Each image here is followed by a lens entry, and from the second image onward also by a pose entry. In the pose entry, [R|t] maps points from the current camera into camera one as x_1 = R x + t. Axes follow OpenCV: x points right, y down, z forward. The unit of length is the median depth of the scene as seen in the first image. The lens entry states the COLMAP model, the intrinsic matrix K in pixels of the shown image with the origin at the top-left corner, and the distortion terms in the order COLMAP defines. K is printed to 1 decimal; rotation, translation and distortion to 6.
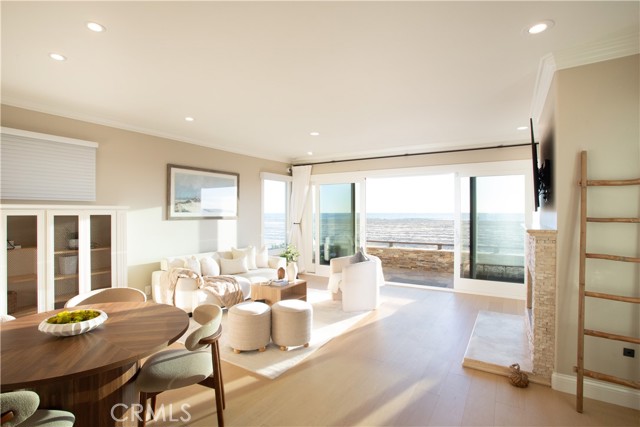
lens RADIAL K [[321.6, 0, 320.0], [0, 321.6, 213.5], [0, 0, 1]] dist [-0.000299, -0.000137]
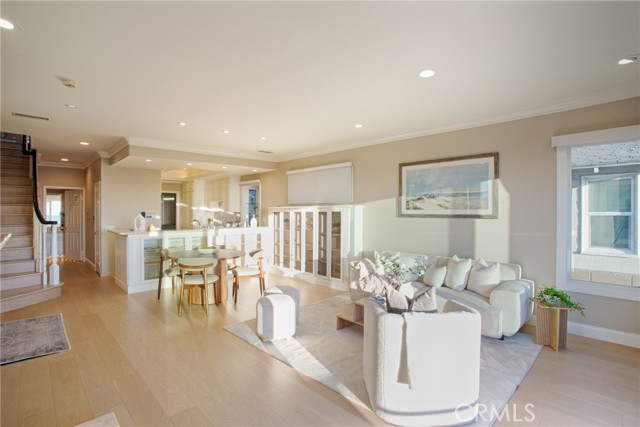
lens RADIAL K [[321.6, 0, 320.0], [0, 321.6, 213.5], [0, 0, 1]] dist [-0.000299, -0.000137]
pose [[-0.233339, 0.005272, -0.972381, 0.602345], [-0.006482, 0.999955, 0.006977, 0.003725], [0.972374, 0.007930, -0.233295, 0.957791]]
